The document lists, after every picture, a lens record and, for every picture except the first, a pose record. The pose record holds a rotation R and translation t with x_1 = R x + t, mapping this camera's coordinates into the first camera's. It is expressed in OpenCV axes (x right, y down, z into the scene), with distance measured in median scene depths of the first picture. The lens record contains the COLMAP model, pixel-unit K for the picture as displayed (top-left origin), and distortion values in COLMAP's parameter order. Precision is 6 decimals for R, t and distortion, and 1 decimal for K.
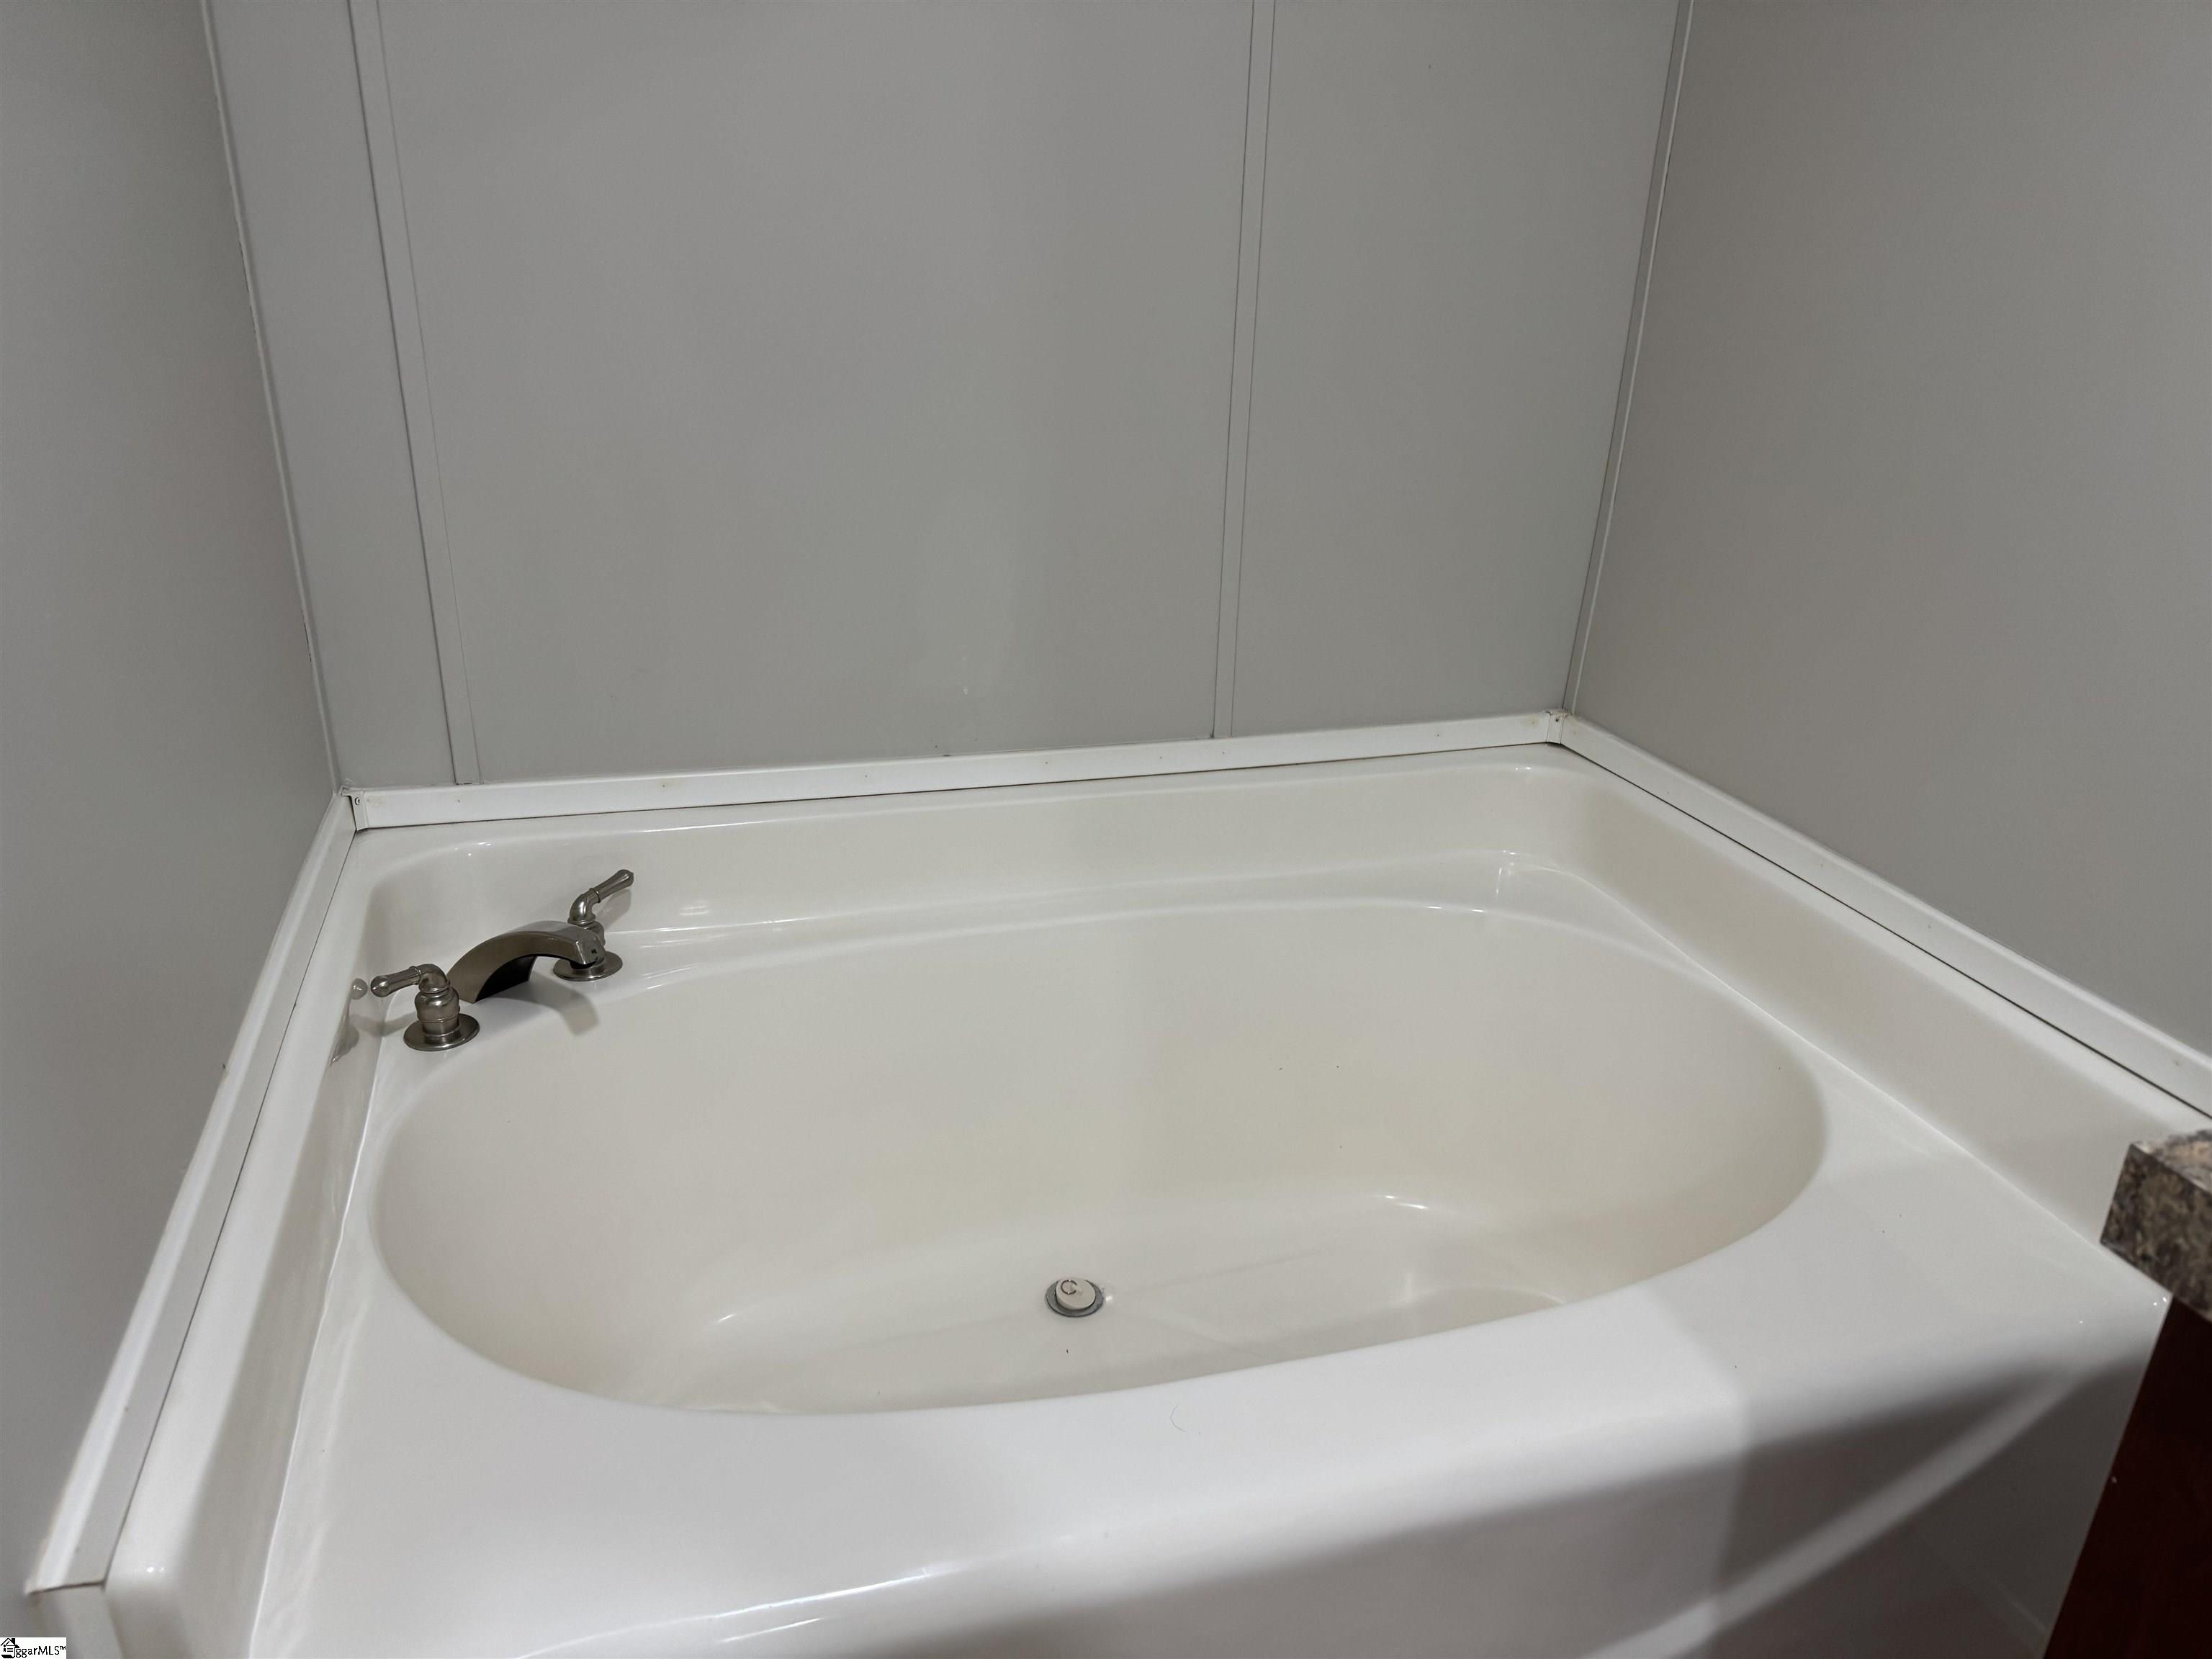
lens RADIAL K [[1556.0, 0, 1107.6], [0, 1556.0, 824.4], [0, 0, 1]] dist [0.081752, -0.083924]
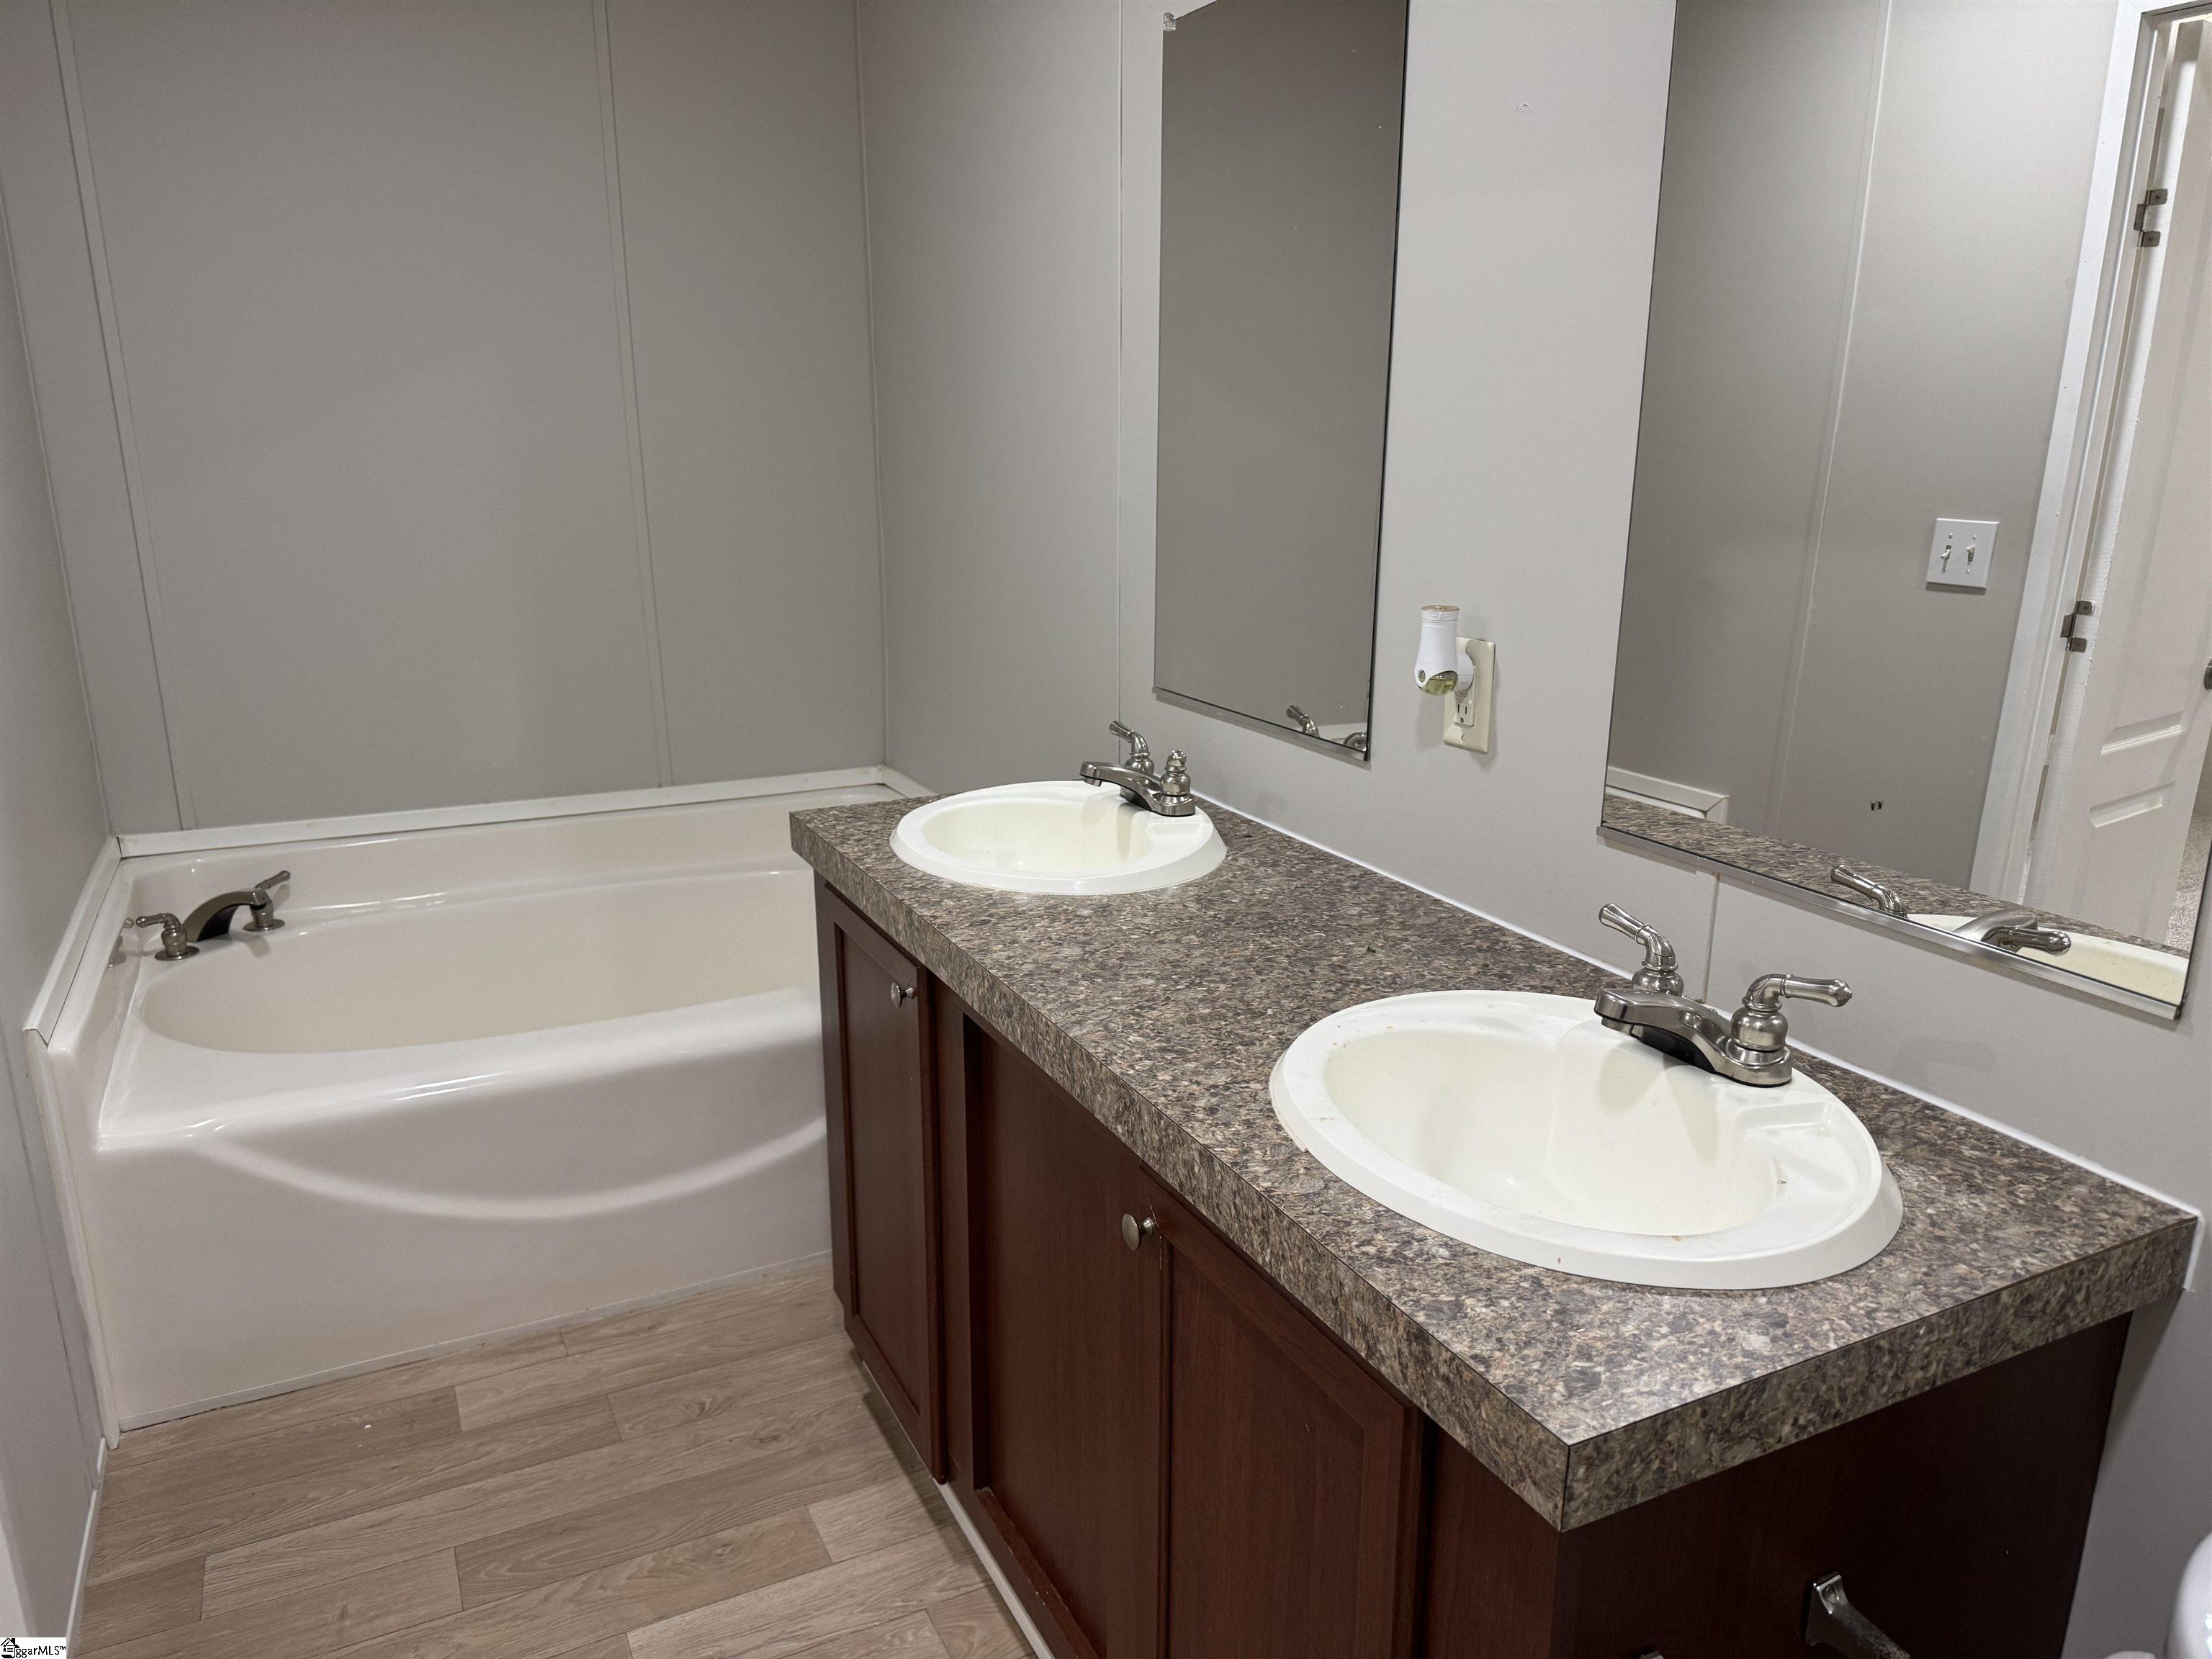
lens RADIAL K [[1556.0, 0, 1103.8], [0, 1556.0, 825.0], [0, 0, 1]] dist [0.081752, -0.083924]
pose [[0.987047, -0.069642, 0.144529, 0.372323], [0.087810, 0.988465, -0.123394, 0.301110], [-0.134268, 0.134486, 0.981777, -0.940693]]
